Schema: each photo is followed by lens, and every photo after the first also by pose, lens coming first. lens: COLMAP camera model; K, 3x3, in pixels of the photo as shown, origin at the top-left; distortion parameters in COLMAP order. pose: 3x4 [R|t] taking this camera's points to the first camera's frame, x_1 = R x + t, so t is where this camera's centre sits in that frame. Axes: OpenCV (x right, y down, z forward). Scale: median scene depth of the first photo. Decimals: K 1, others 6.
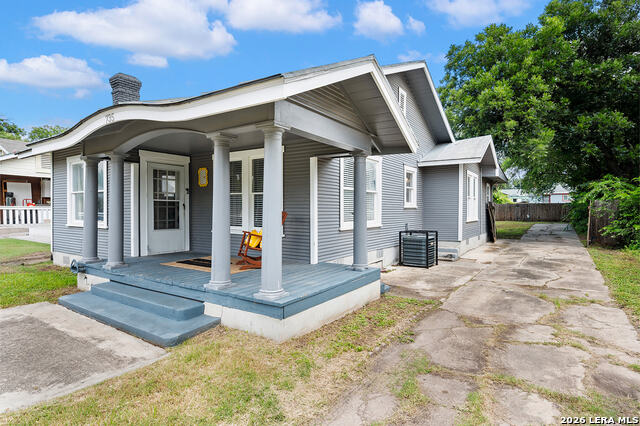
lens RADIAL K [[346.4, 0, 320.2], [0, 346.4, 213.4], [0, 0, 1]] dist [0.000439, -0.000429]
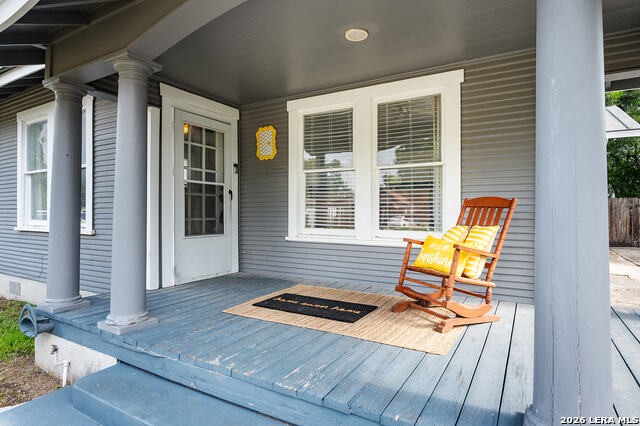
lens RADIAL K [[363.2, 0, 319.4], [0, 363.2, 210.8], [0, 0, 1]] dist [-0.000084, 0.001853]
pose [[0.998524, -0.002762, 0.054233, -0.289393], [0.003429, 0.999920, -0.012212, 0.014663], [-0.054195, 0.012380, 0.998454, 0.409718]]
